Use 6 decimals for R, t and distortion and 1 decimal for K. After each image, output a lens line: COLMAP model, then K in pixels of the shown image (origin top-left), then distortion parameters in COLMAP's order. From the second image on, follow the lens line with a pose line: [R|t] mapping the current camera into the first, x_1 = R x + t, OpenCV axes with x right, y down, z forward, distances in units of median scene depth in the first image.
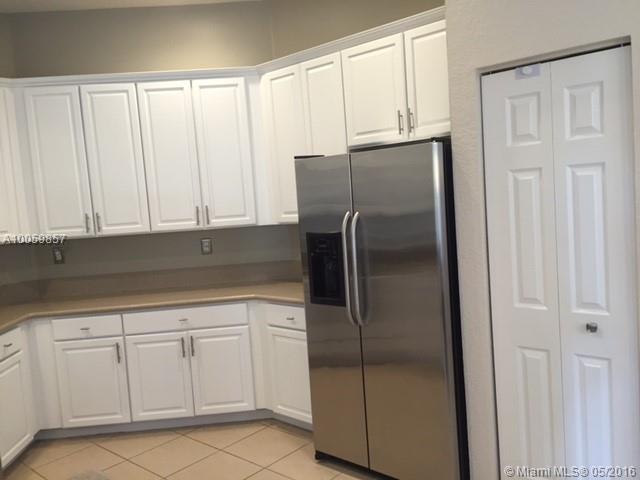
lens RADIAL K [[553.4, 0, 318.0], [0, 553.4, 242.7], [0, 0, 1]] dist [0.087987, -0.103396]
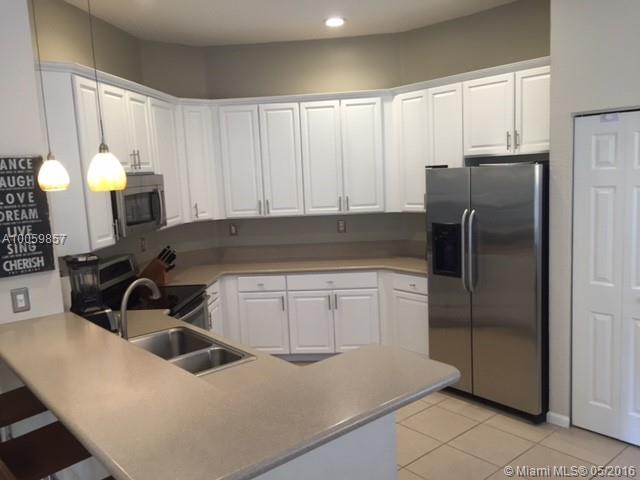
lens RADIAL K [[553.4, 0, 316.7], [0, 553.4, 244.6], [0, 0, 1]] dist [0.087987, -0.103396]
pose [[0.989331, 0.039327, -0.140279, -0.089272], [-0.031288, 0.997764, 0.059058, -0.029722], [0.142288, -0.054039, 0.988349, -0.323984]]
